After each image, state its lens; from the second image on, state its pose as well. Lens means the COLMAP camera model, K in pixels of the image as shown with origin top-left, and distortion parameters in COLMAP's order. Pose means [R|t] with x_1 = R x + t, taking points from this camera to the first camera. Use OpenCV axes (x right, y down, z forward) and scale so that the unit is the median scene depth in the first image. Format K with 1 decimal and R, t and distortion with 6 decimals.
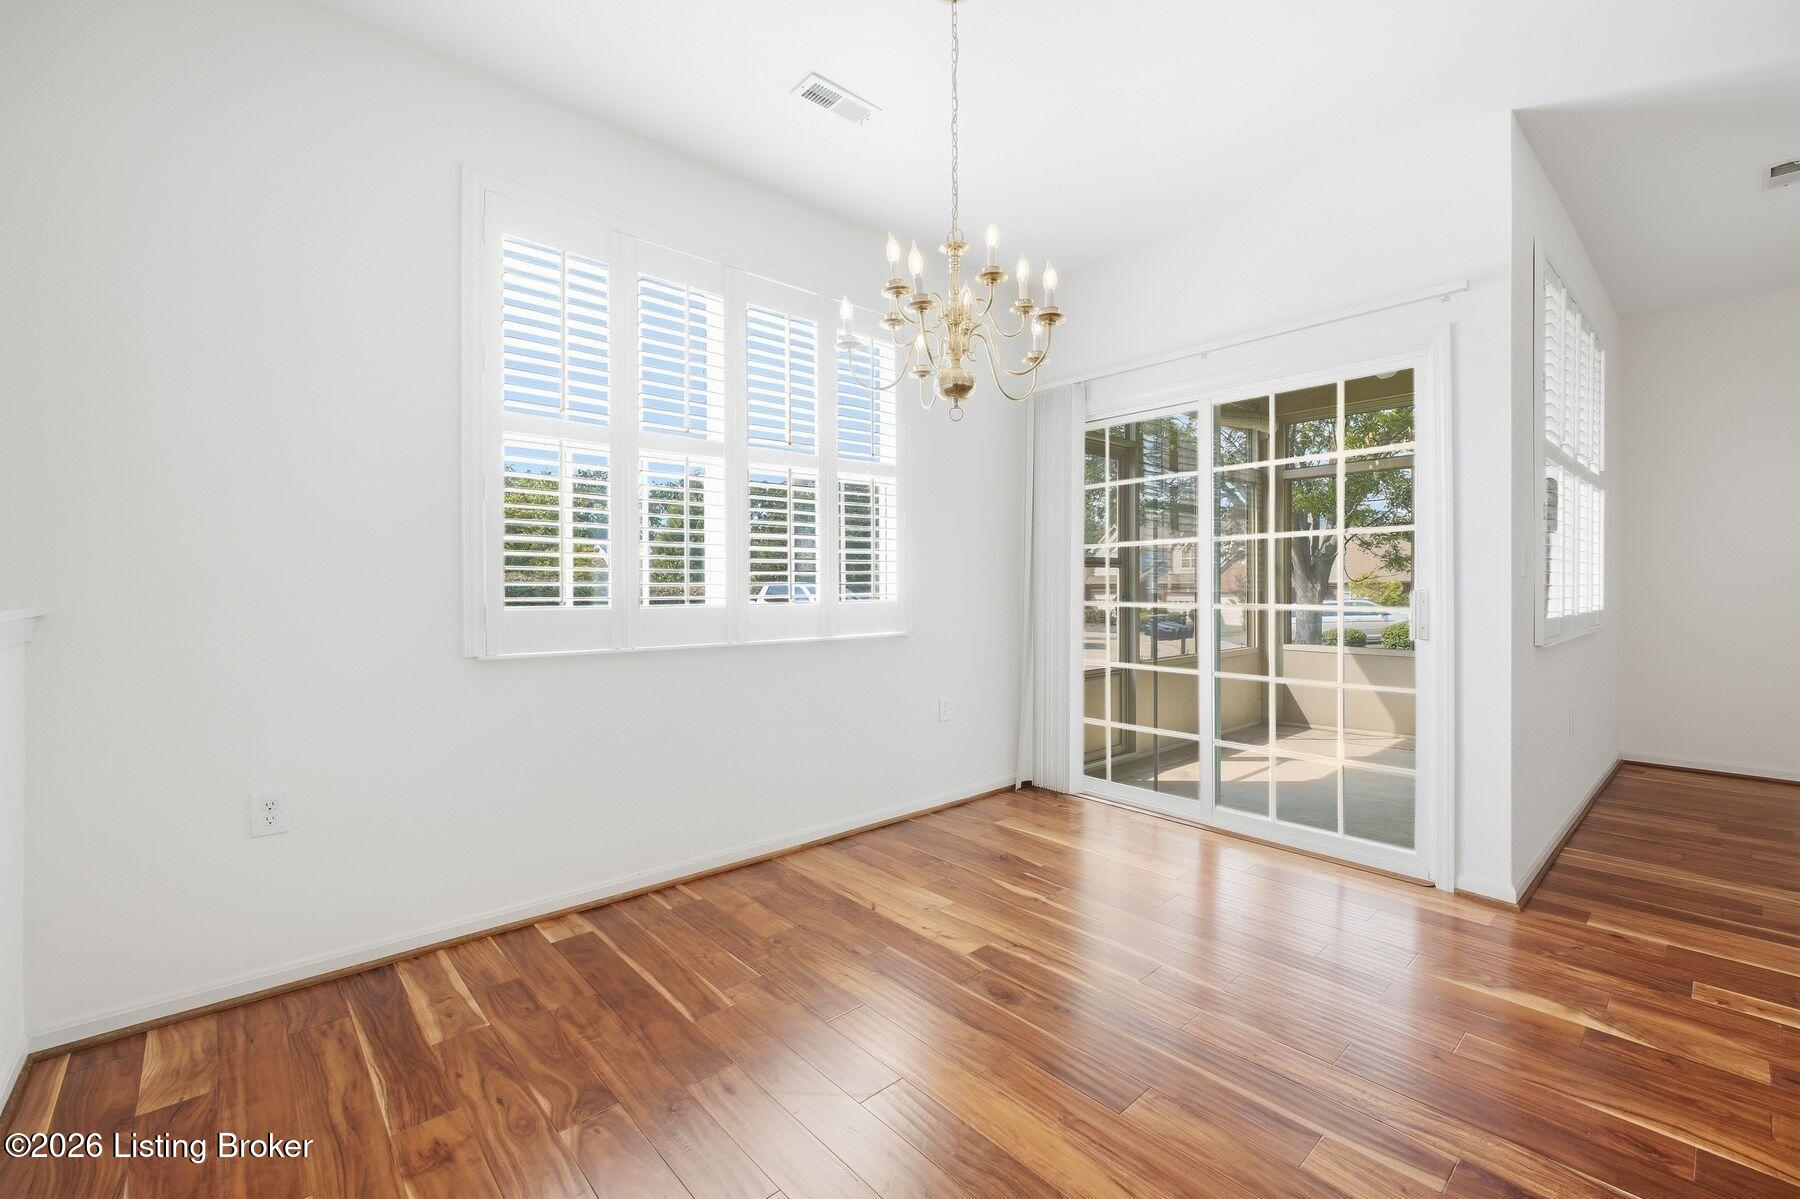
lens RADIAL K [[749.7, 0, 900.7], [0, 749.7, 595.9], [0, 0, 1]] dist [-0.008564, 0.001634]
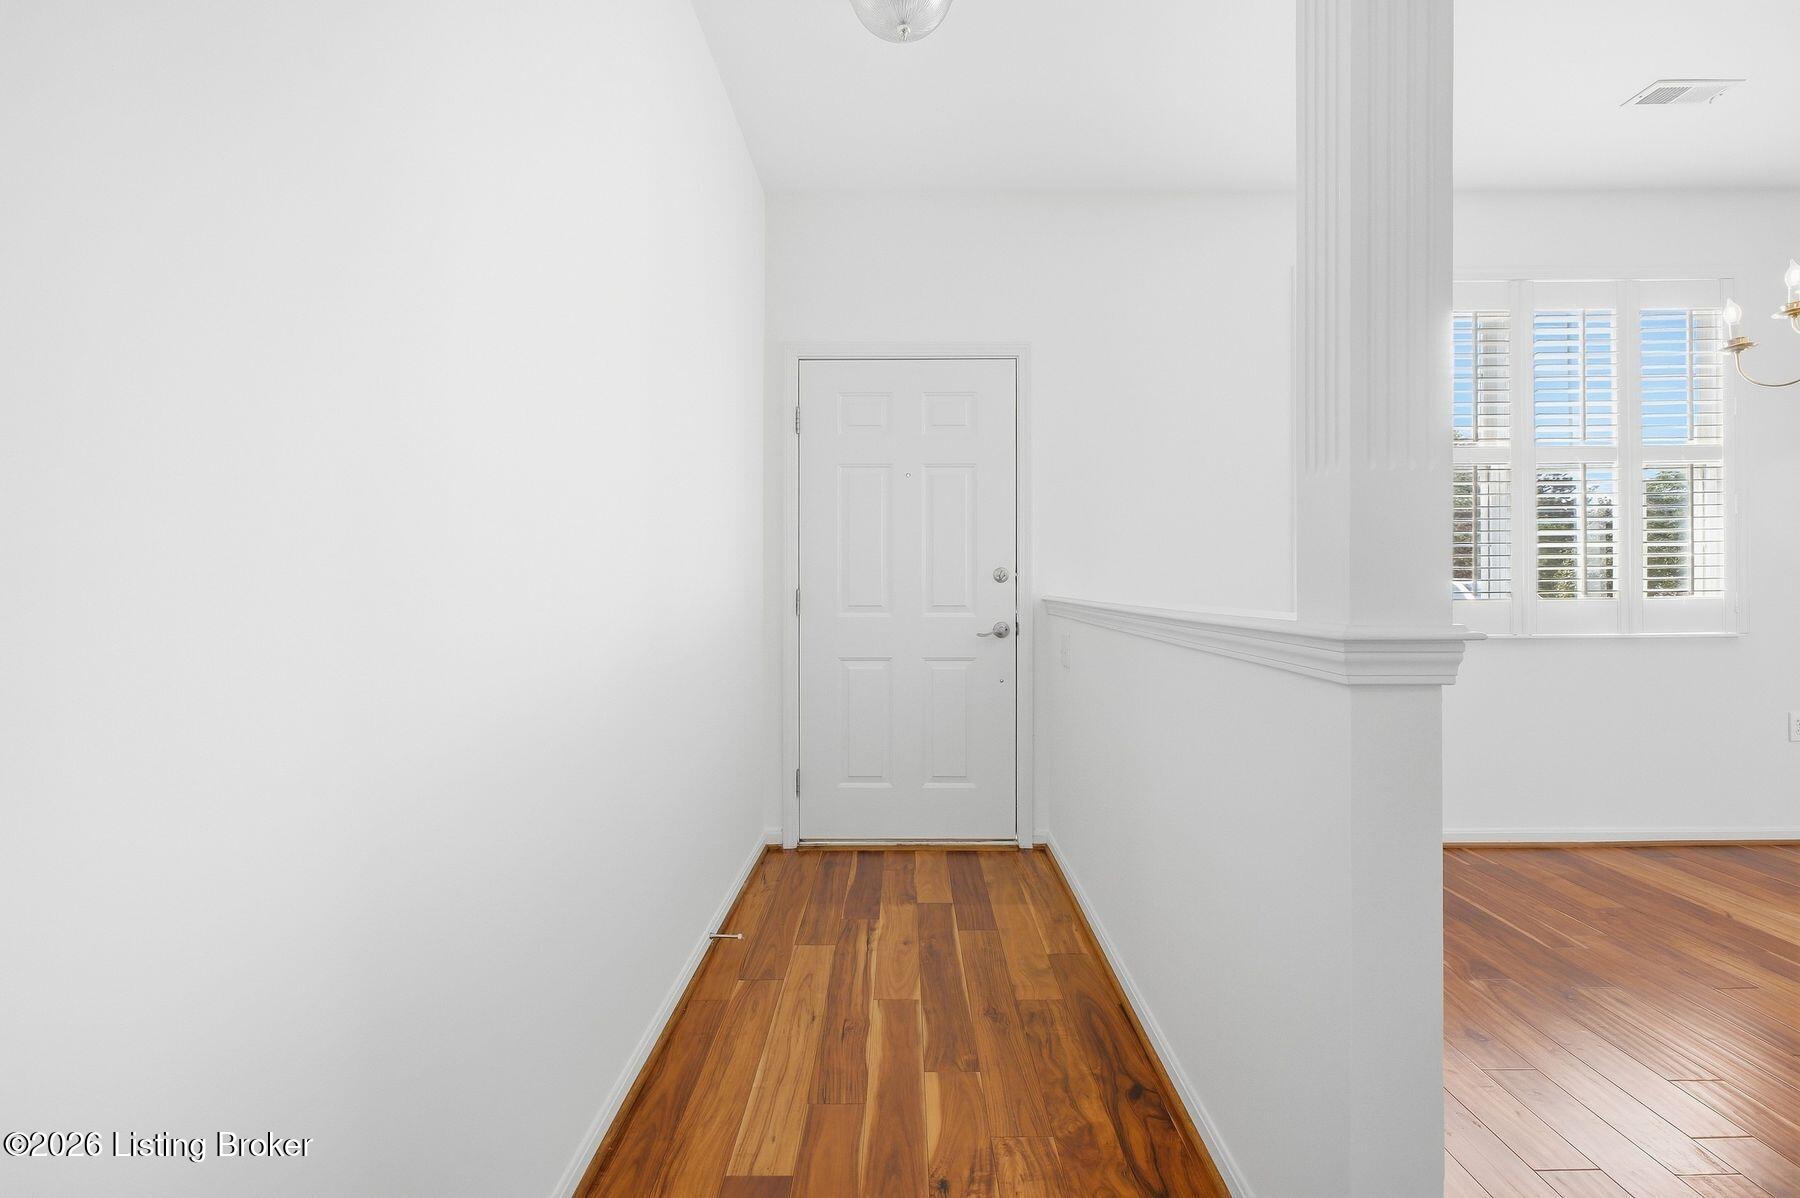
lens RADIAL K [[749.7, 0, 892.5], [0, 749.7, 598.4], [0, 0, 1]] dist [-0.008564, 0.001634]
pose [[0.738027, 0.004158, -0.674758, -0.180293], [-0.000303, 0.999983, 0.005830, 0.004203], [0.674771, -0.004098, 0.738016, -0.412765]]
